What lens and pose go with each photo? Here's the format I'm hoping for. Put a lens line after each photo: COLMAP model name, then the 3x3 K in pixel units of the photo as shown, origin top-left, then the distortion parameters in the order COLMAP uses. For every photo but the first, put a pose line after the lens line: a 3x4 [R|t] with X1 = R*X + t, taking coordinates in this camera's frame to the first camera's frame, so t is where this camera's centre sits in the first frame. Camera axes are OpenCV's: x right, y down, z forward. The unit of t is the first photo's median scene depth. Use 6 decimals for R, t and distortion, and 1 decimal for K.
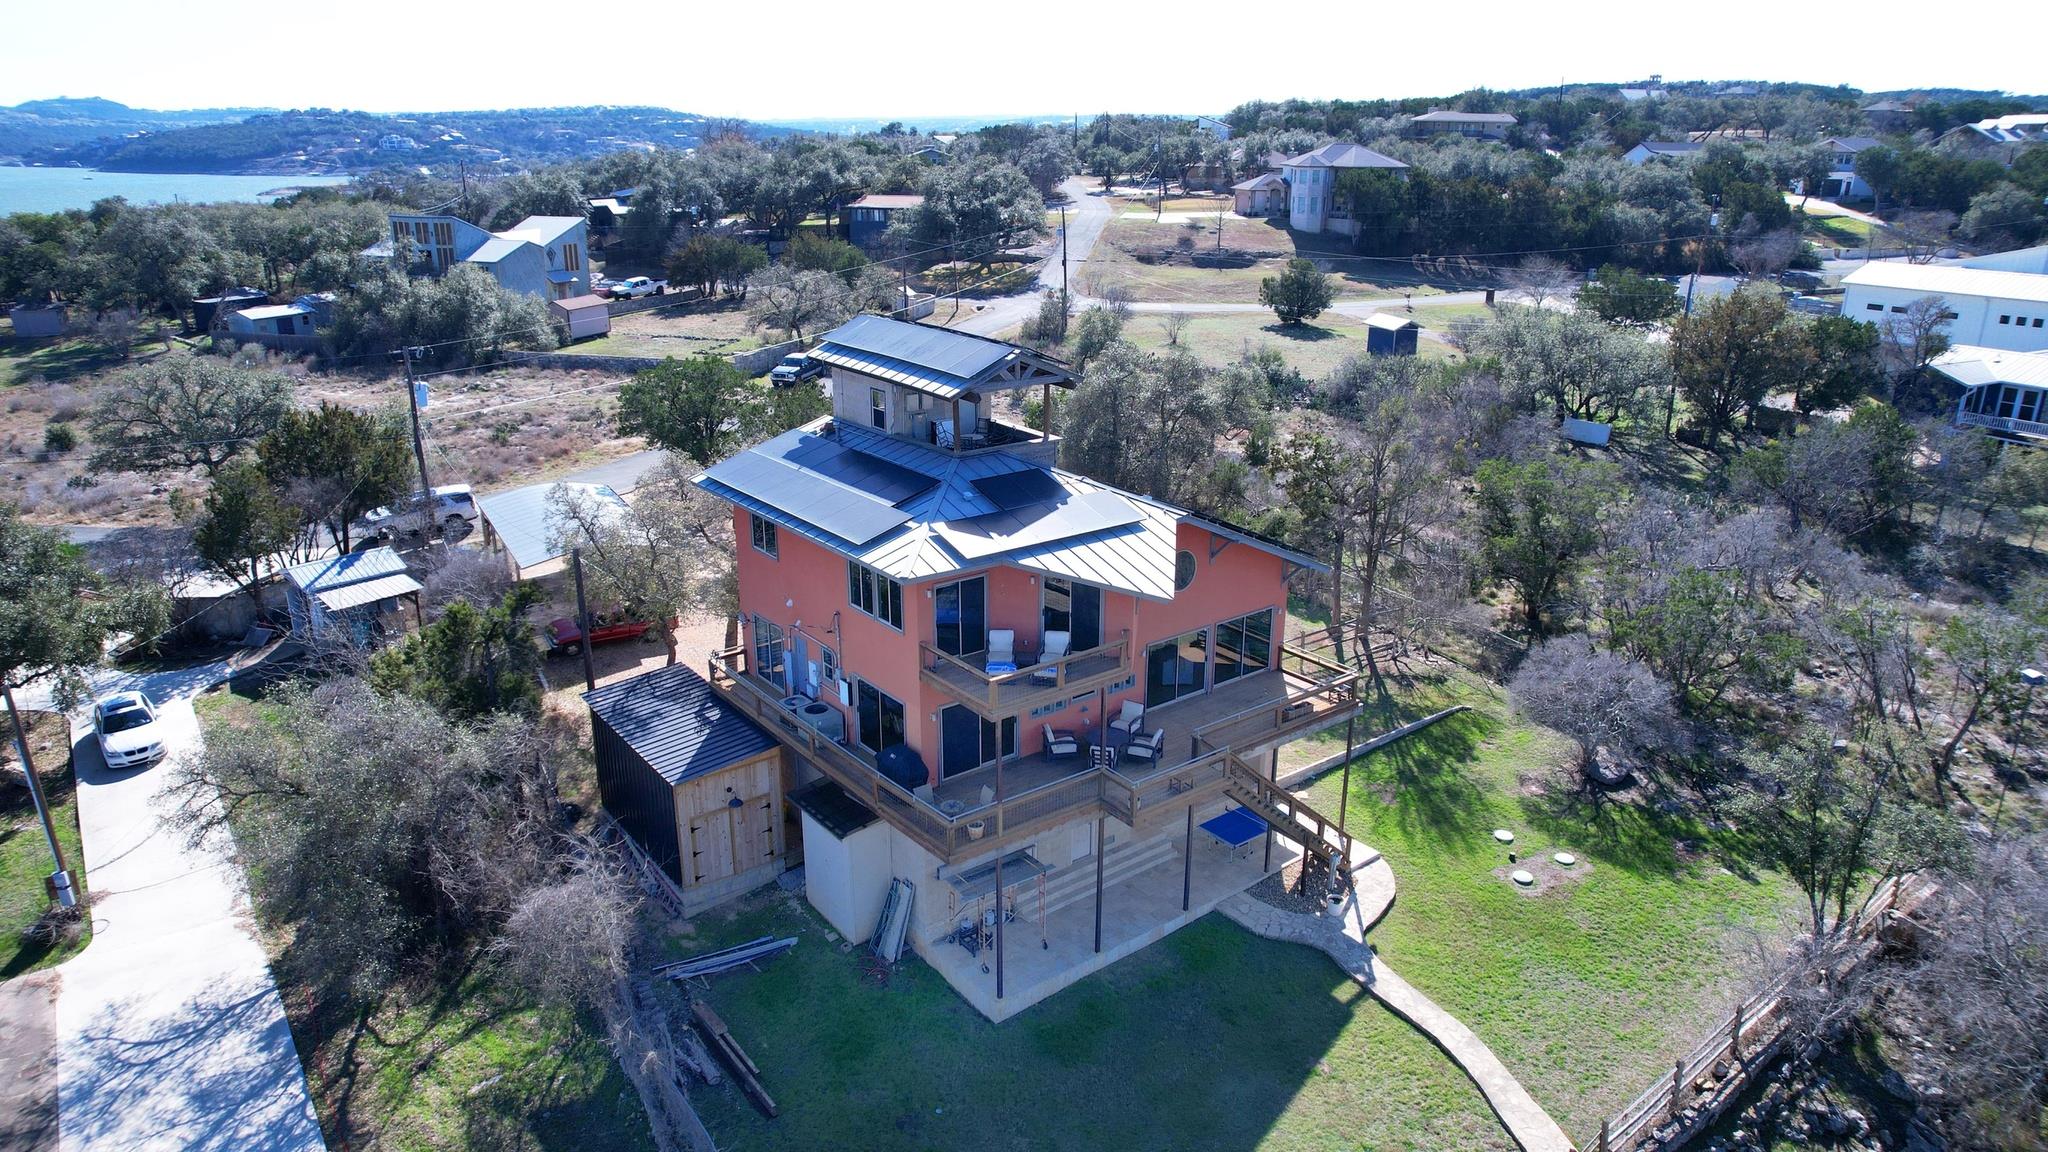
lens RADIAL K [[1308.0, 0, 1039.8], [0, 1308.0, 567.9], [0, 0, 1]] dist [-0.064507, 0.050696]
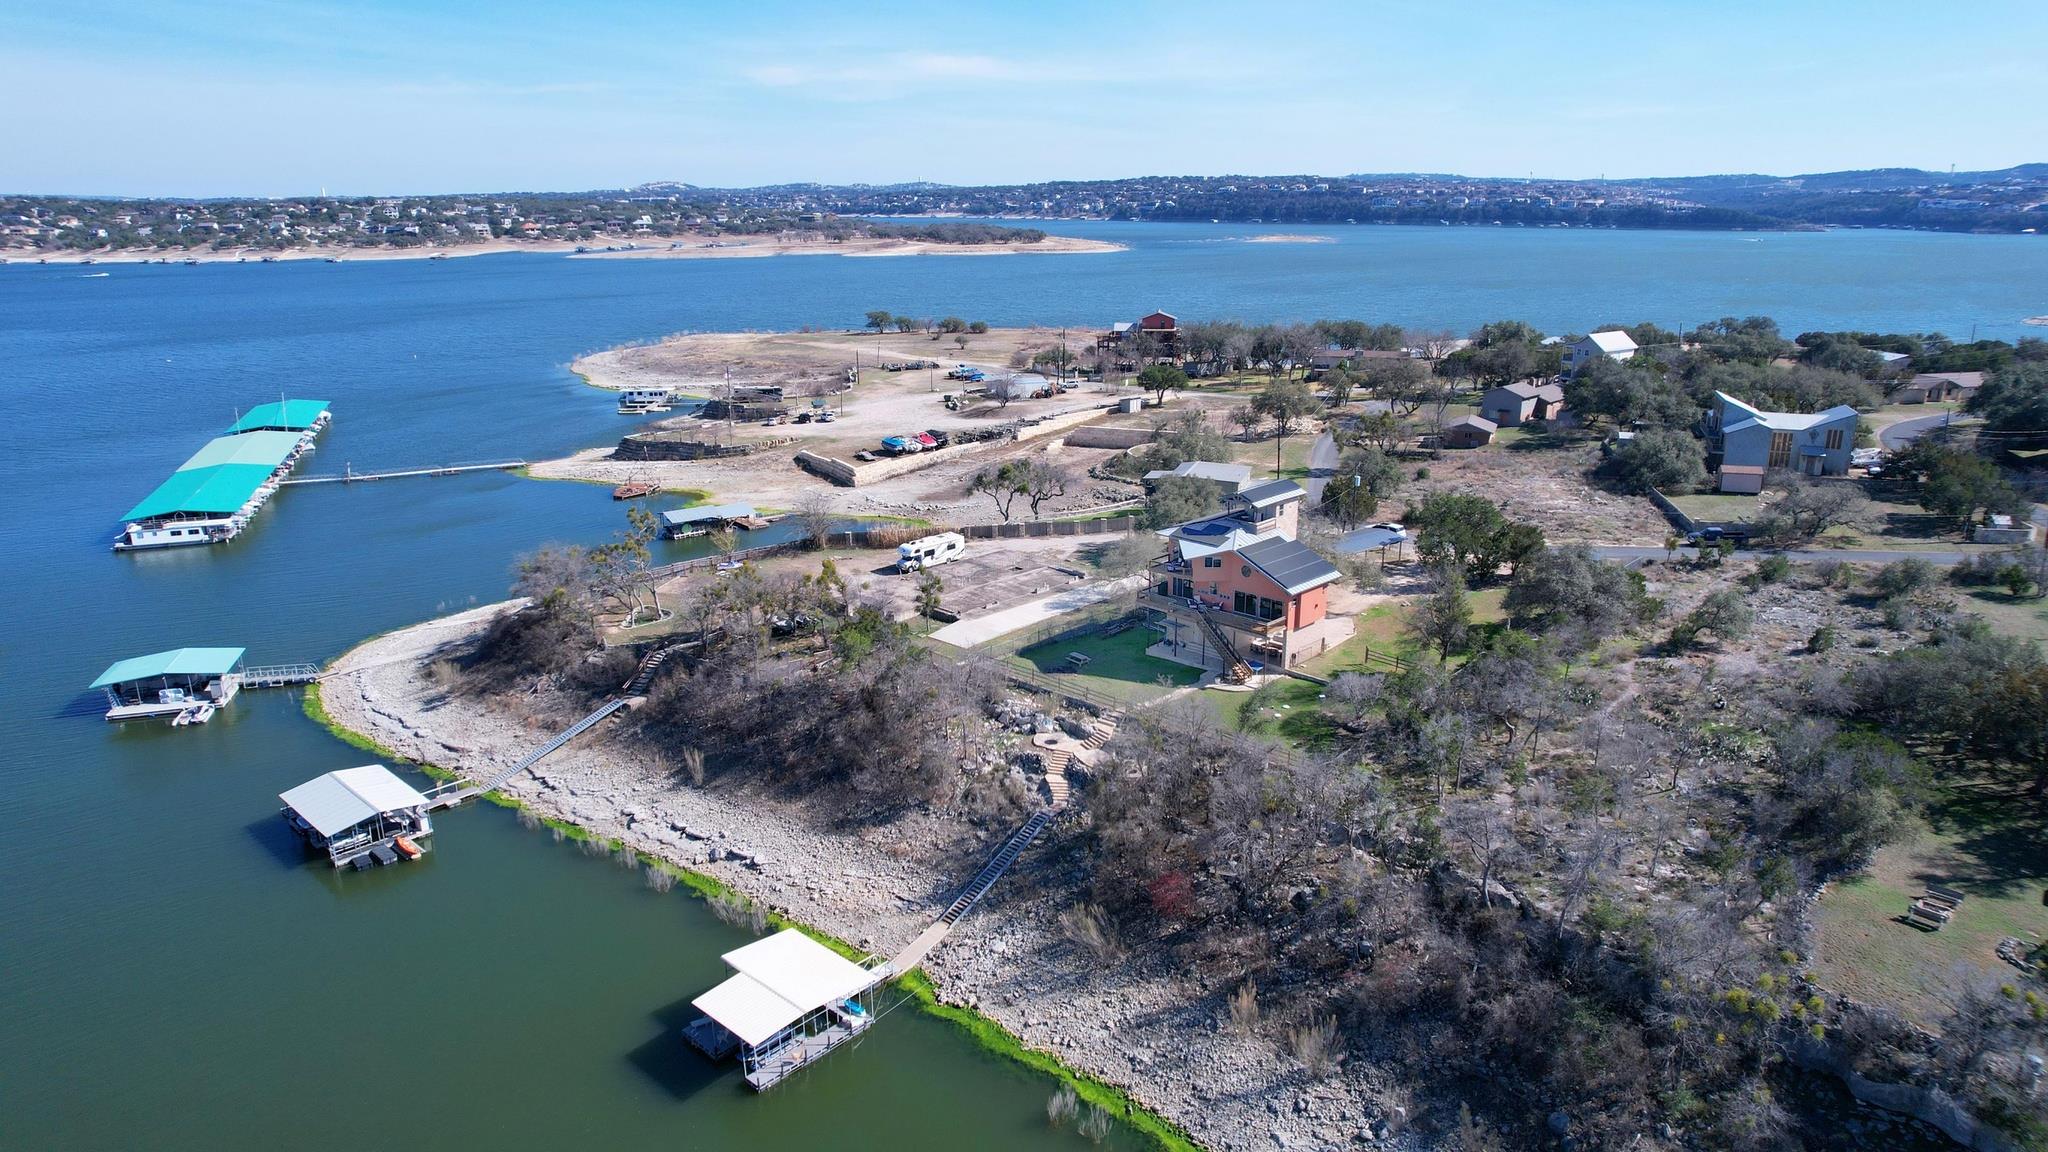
lens RADIAL K [[1308.0, 0, 1026.2], [0, 1308.0, 576.0], [0, 0, 1]] dist [-0.064507, 0.050696]
pose [[0.134725, 0.272933, -0.952553, 3.178945], [-0.320882, 0.921532, 0.218661, -0.527996], [0.937488, 0.276198, 0.211733, -0.178035]]
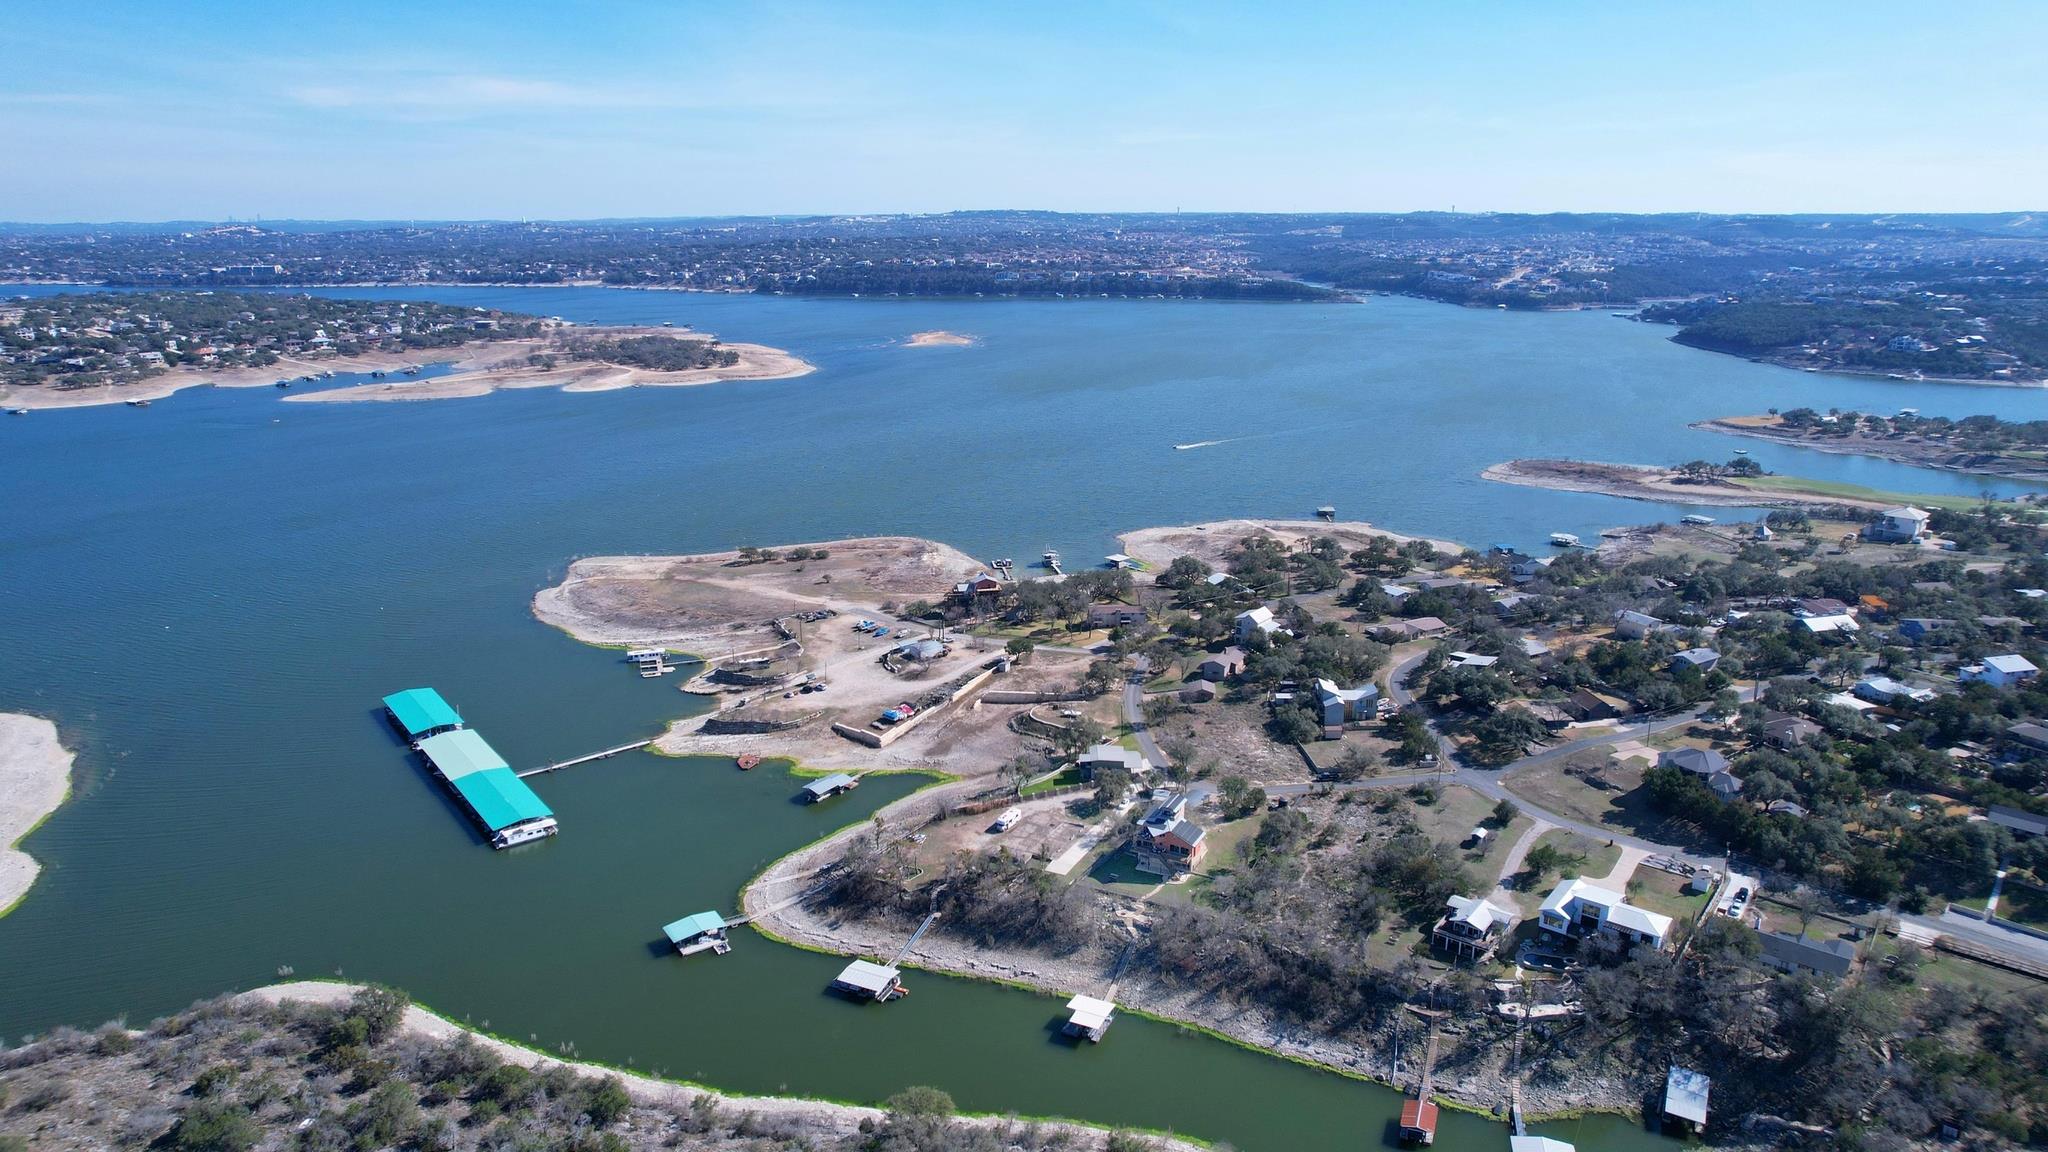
lens RADIAL K [[1308.0, 0, 1029.7], [0, 1308.0, 587.4], [0, 0, 1]] dist [-0.064507, 0.050696]
pose [[0.420537, 0.248477, -0.872587, 7.071958], [-0.296077, 0.946698, 0.126890, -2.462254], [0.857606, 0.204991, 0.471690, -4.385610]]
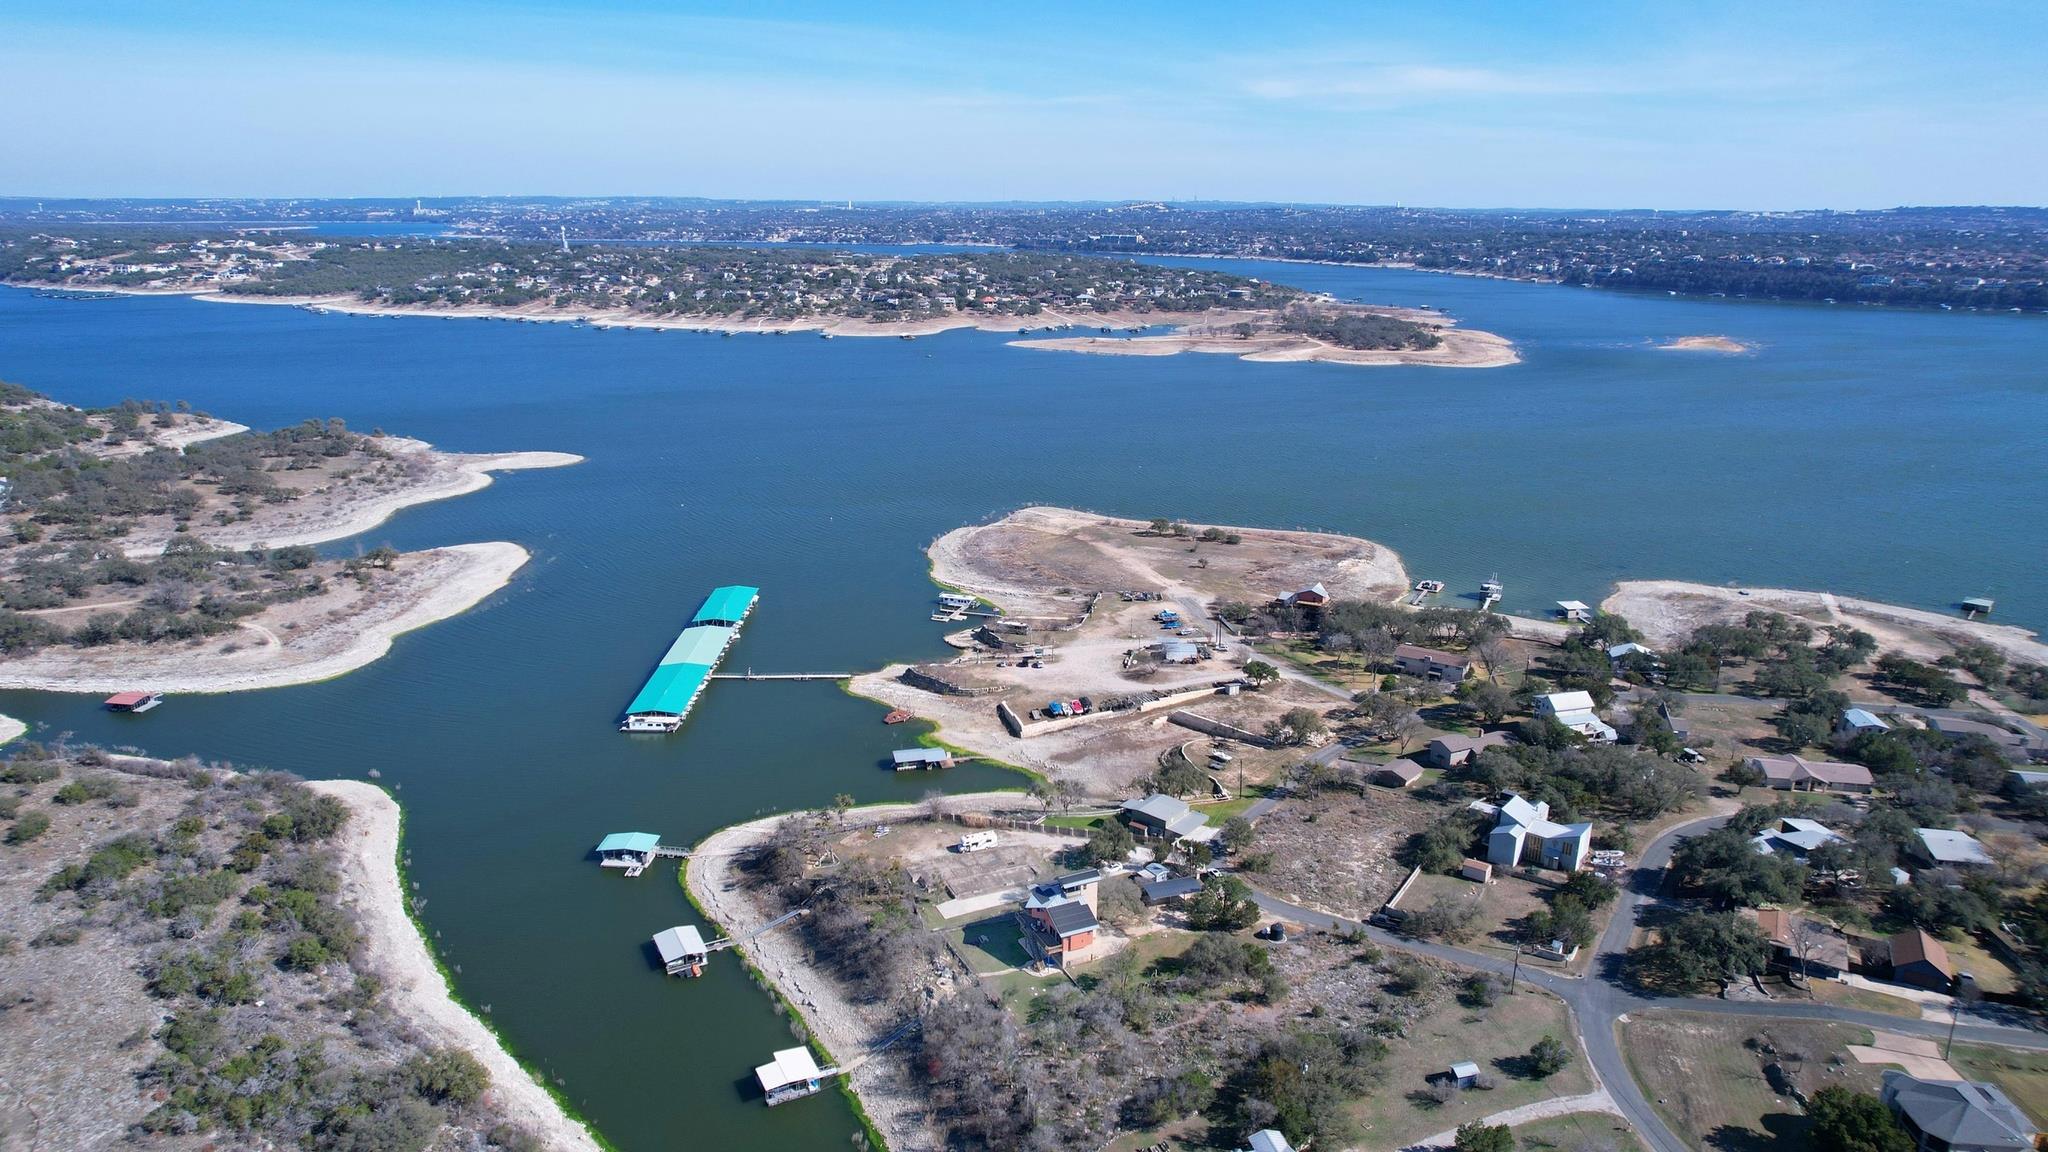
lens RADIAL K [[1308.0, 0, 1029.1], [0, 1308.0, 584.6], [0, 0, 1]] dist [-0.064507, 0.050696]
pose [[-0.219865, 0.273244, -0.936481, 6.192230], [-0.329351, 0.882815, 0.334910, -3.873976], [0.918252, 0.382066, -0.104107, 0.965926]]
